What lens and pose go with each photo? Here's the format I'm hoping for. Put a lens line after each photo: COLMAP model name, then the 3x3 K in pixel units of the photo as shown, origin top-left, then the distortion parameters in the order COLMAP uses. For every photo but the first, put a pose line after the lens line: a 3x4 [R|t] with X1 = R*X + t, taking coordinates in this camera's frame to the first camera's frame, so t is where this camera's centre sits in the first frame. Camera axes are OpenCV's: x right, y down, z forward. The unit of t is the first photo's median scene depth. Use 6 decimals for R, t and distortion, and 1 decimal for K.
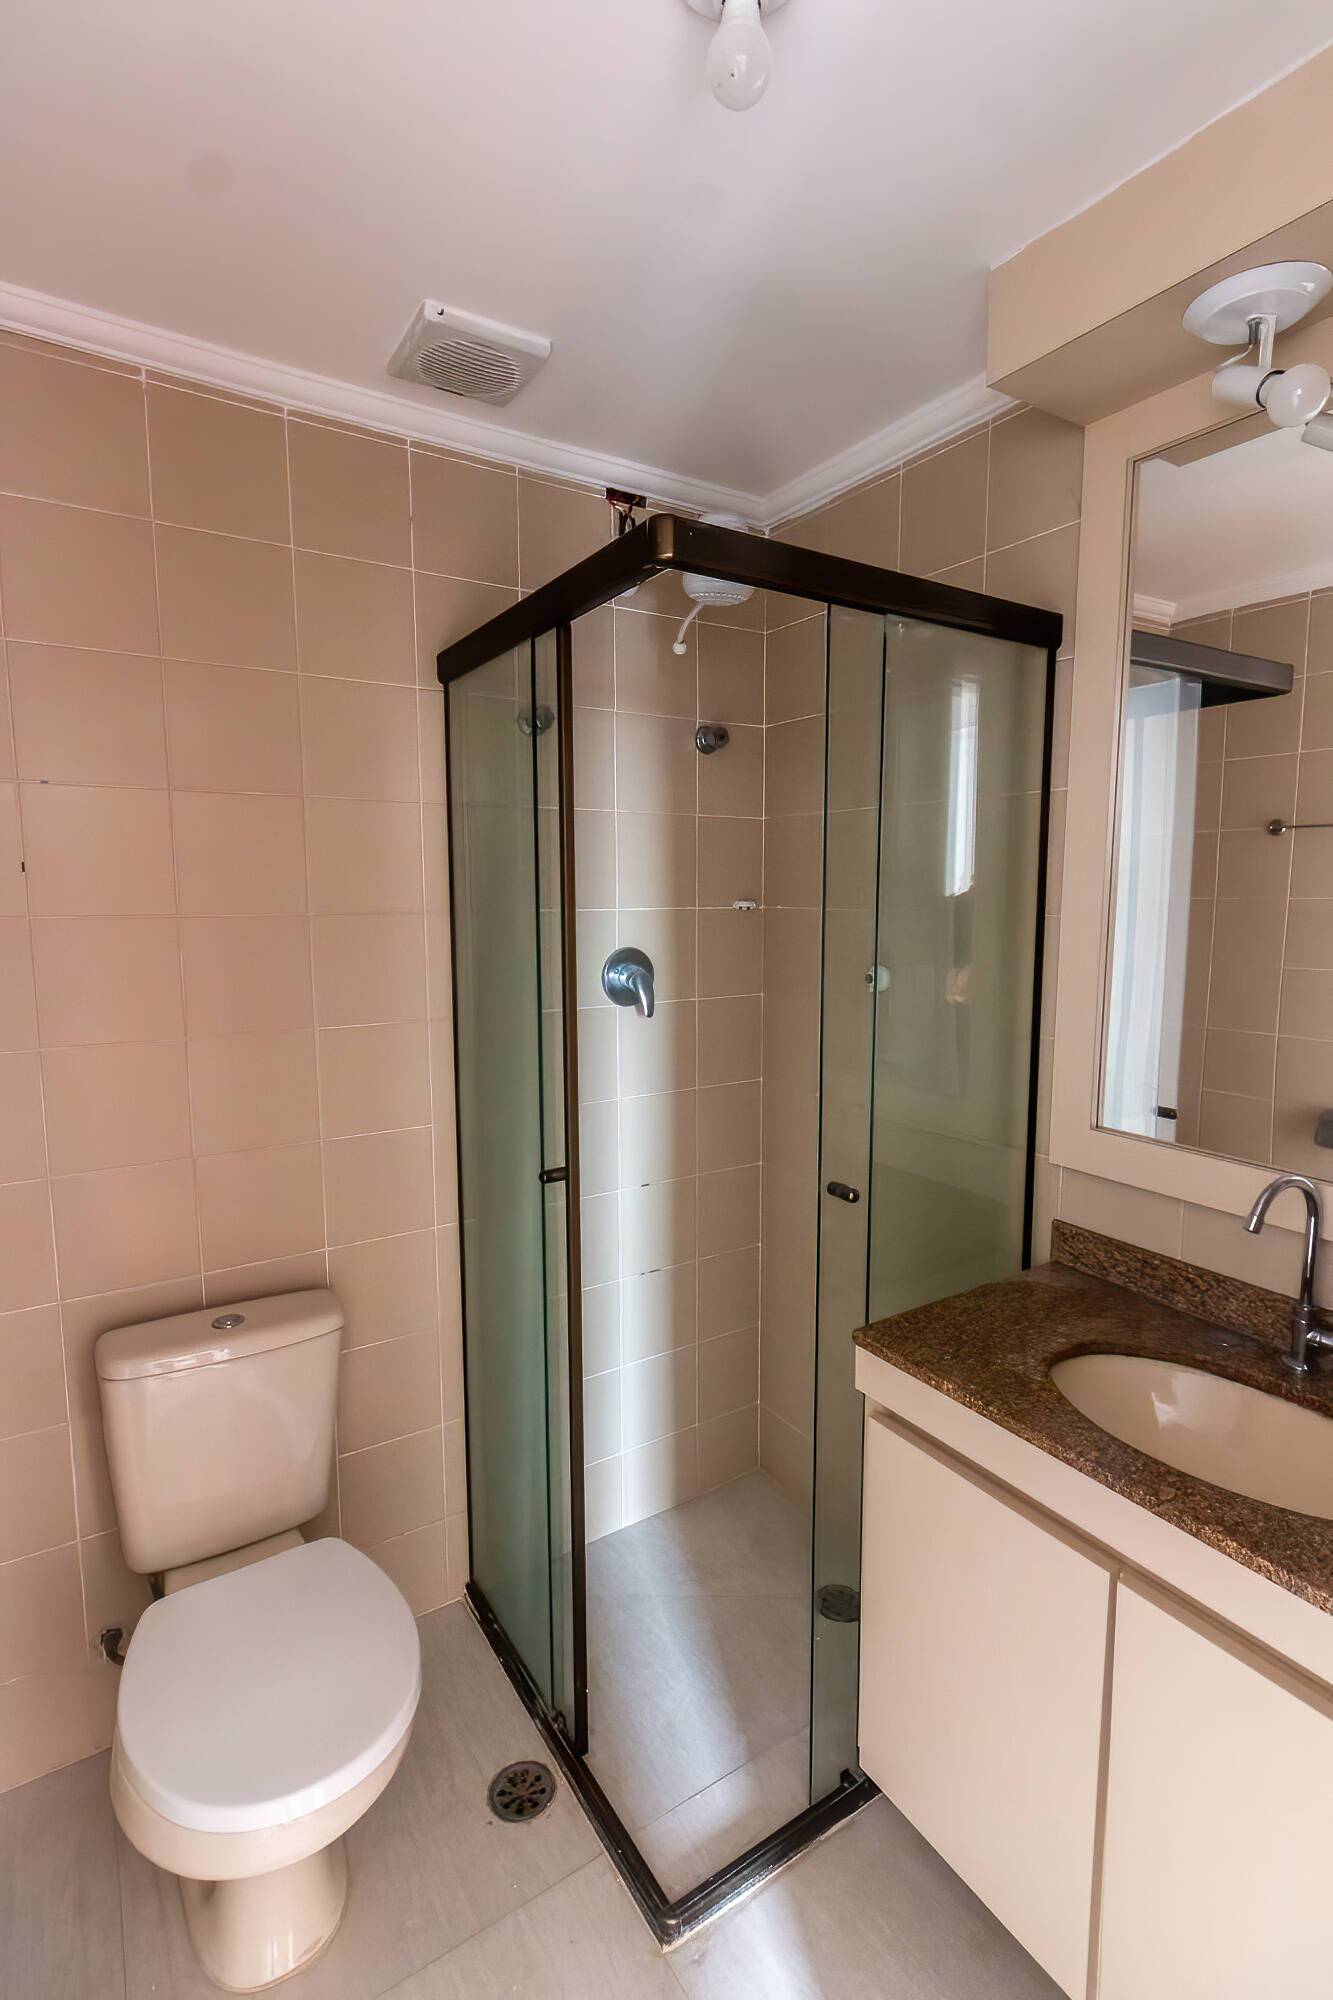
lens RADIAL K [[940.5, 0, 699.2], [0, 940.5, 1003.1], [0, 0, 1]] dist [-0.003549, -0.000303]
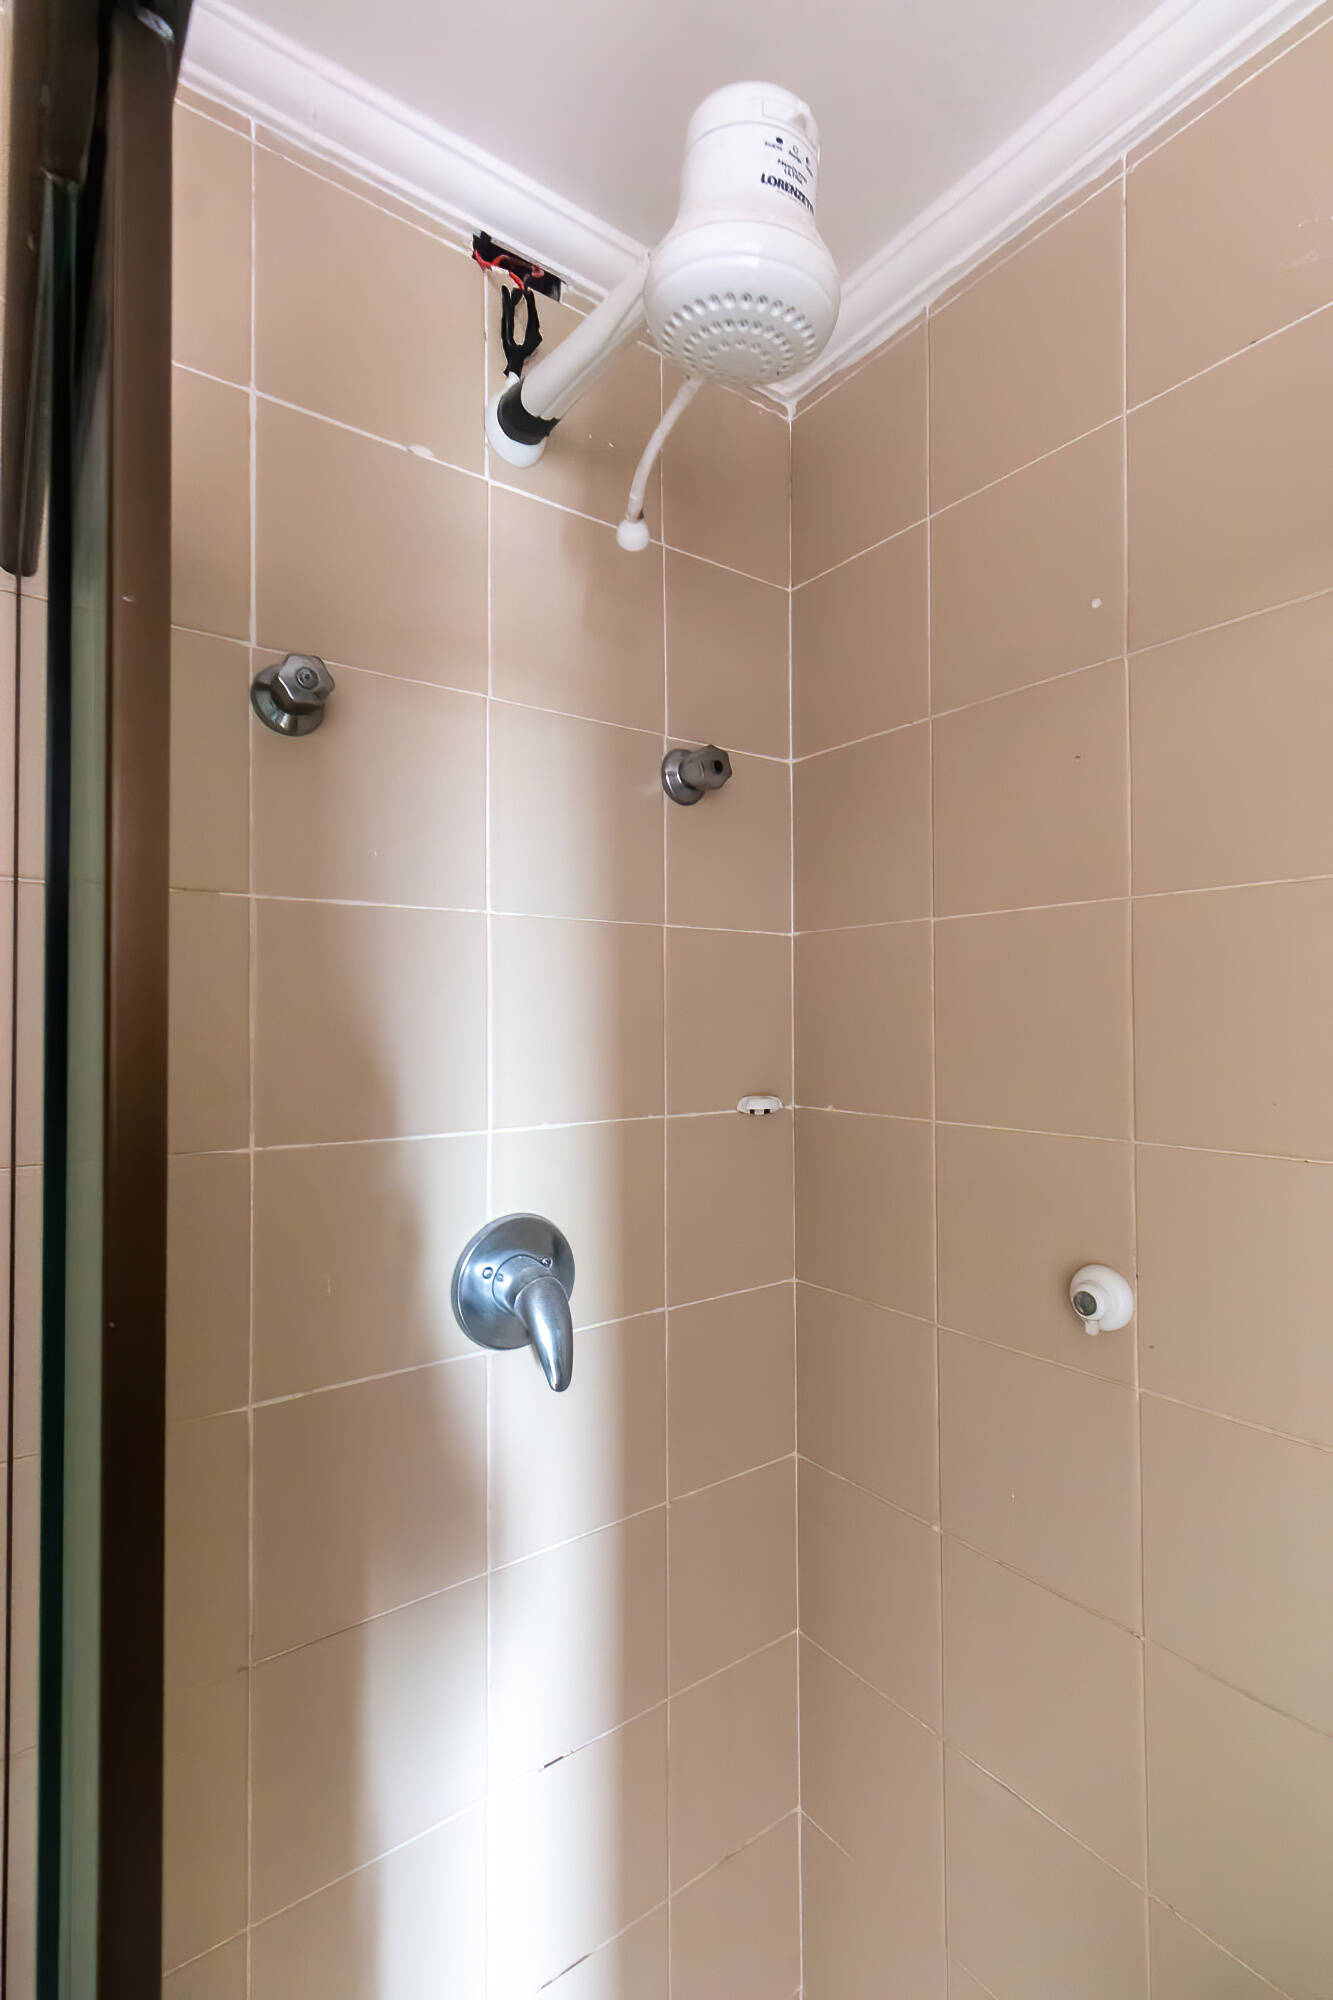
lens RADIAL K [[940.5, 0, 699.2], [0, 940.5, 1003.1], [0, 0, 1]] dist [-0.003549, -0.000303]
pose [[0.997994, -0.002177, 0.063278, -0.016373], [0.010655, 0.990930, -0.133953, -0.098049], [-0.062413, 0.134359, 0.988965, 0.538926]]
